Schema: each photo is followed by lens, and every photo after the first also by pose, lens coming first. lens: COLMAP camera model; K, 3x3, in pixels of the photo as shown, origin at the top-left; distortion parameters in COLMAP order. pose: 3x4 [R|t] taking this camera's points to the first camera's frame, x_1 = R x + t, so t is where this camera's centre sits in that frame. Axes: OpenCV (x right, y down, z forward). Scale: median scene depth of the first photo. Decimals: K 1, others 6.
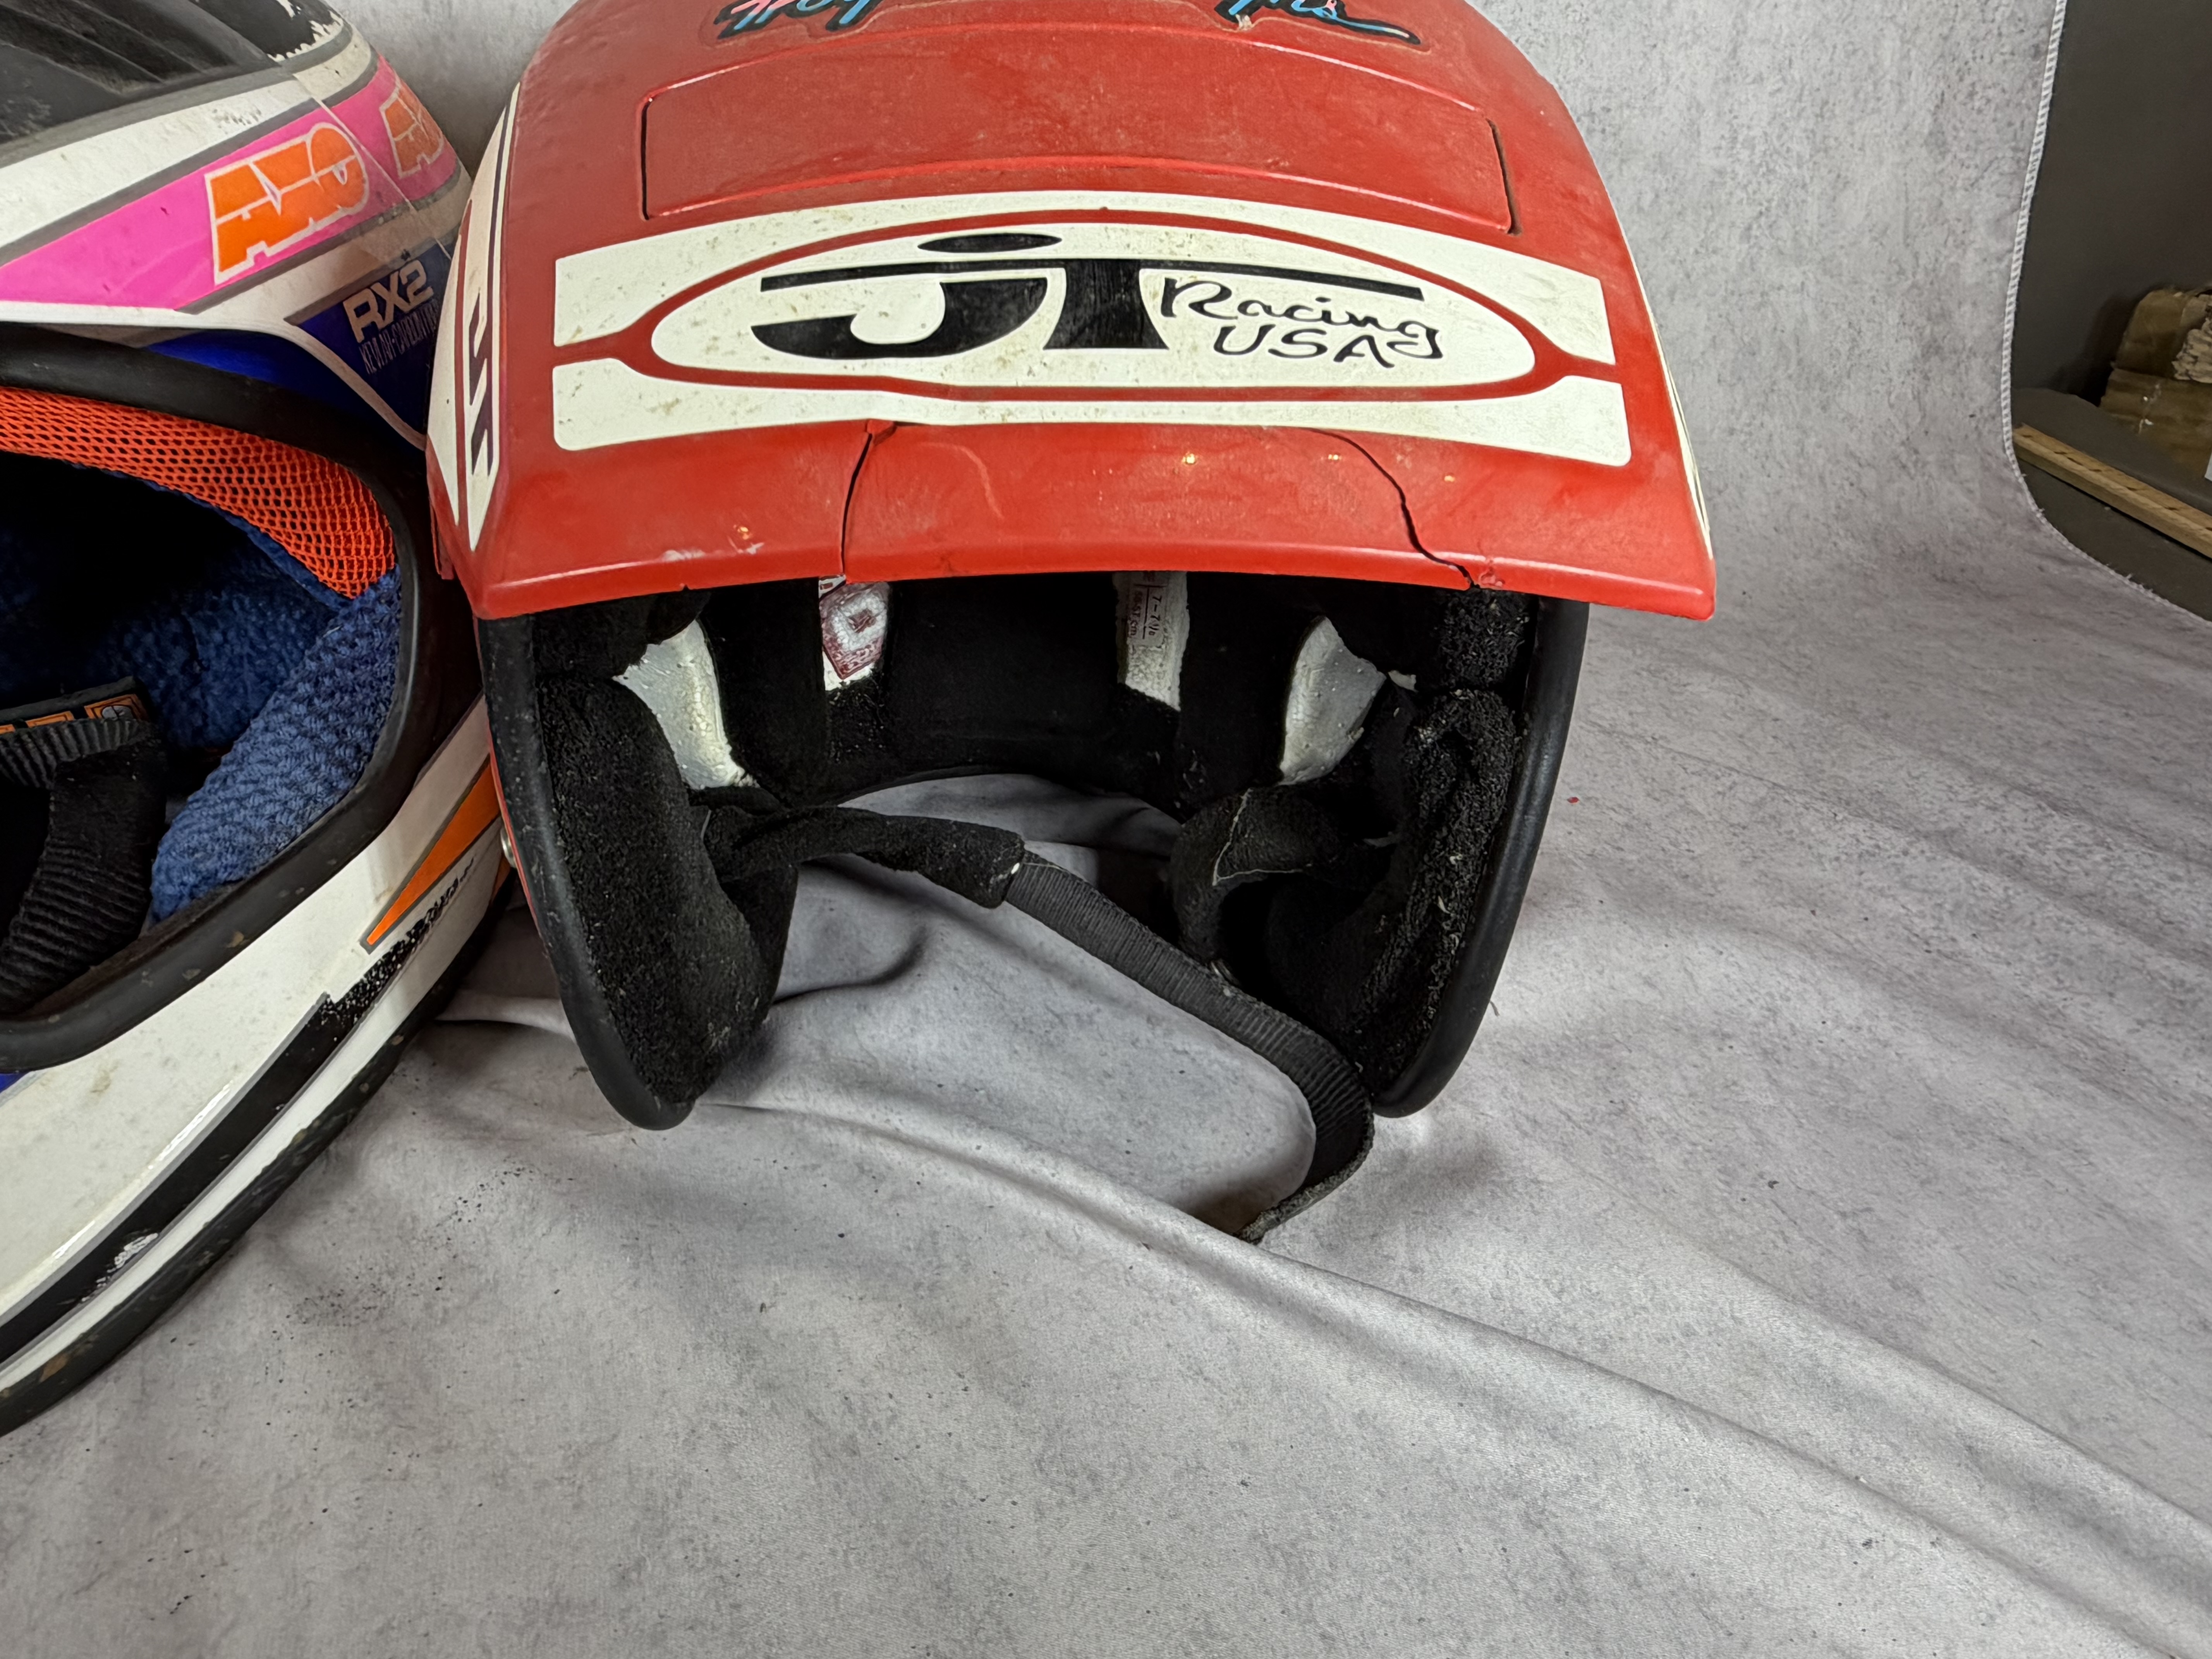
lens RADIAL K [[1468.9, 0, 1106.0], [0, 1468.9, 829.5], [0, 0, 1]] dist [-0.011199, 0.009072]
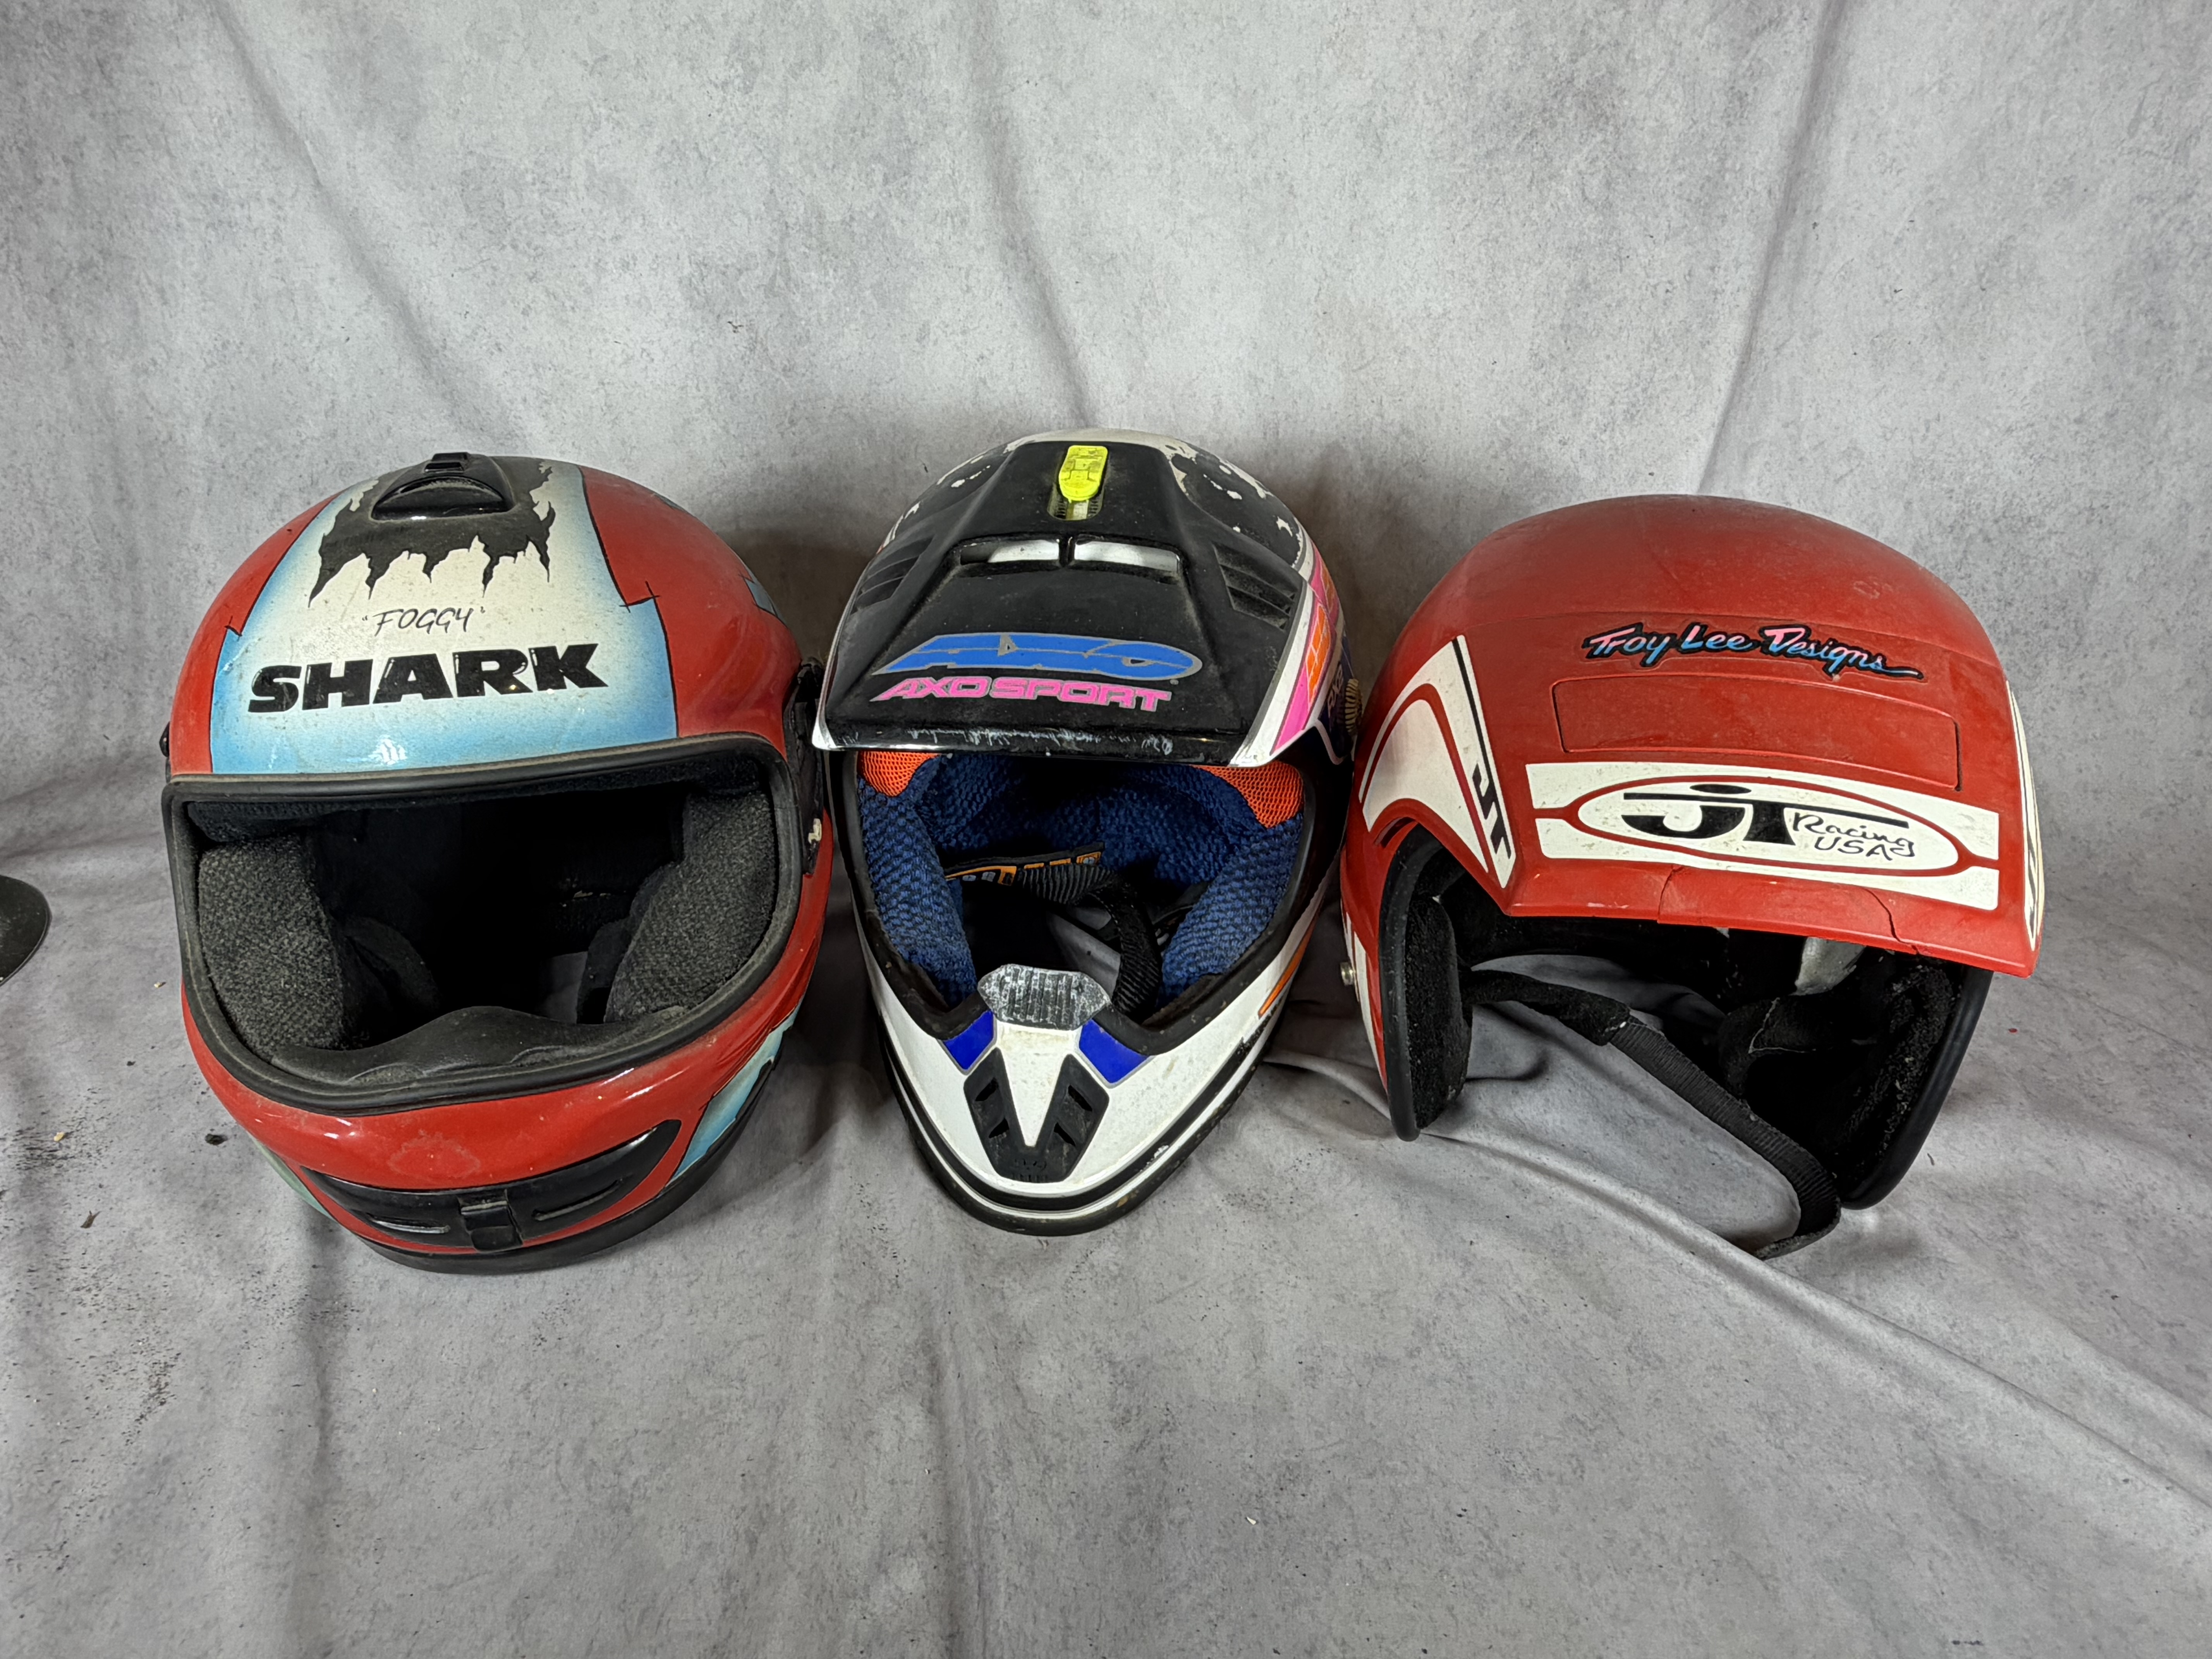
lens RADIAL K [[1452.4, 0, 1109.1], [0, 1452.4, 826.7], [0, 0, 1]] dist [-0.002028, 0.002529]
pose [[0.950236, 0.109196, -0.291768, -0.180049], [-0.131700, 0.989557, -0.058576, -0.026192], [0.282325, 0.094087, 0.954694, -0.882412]]
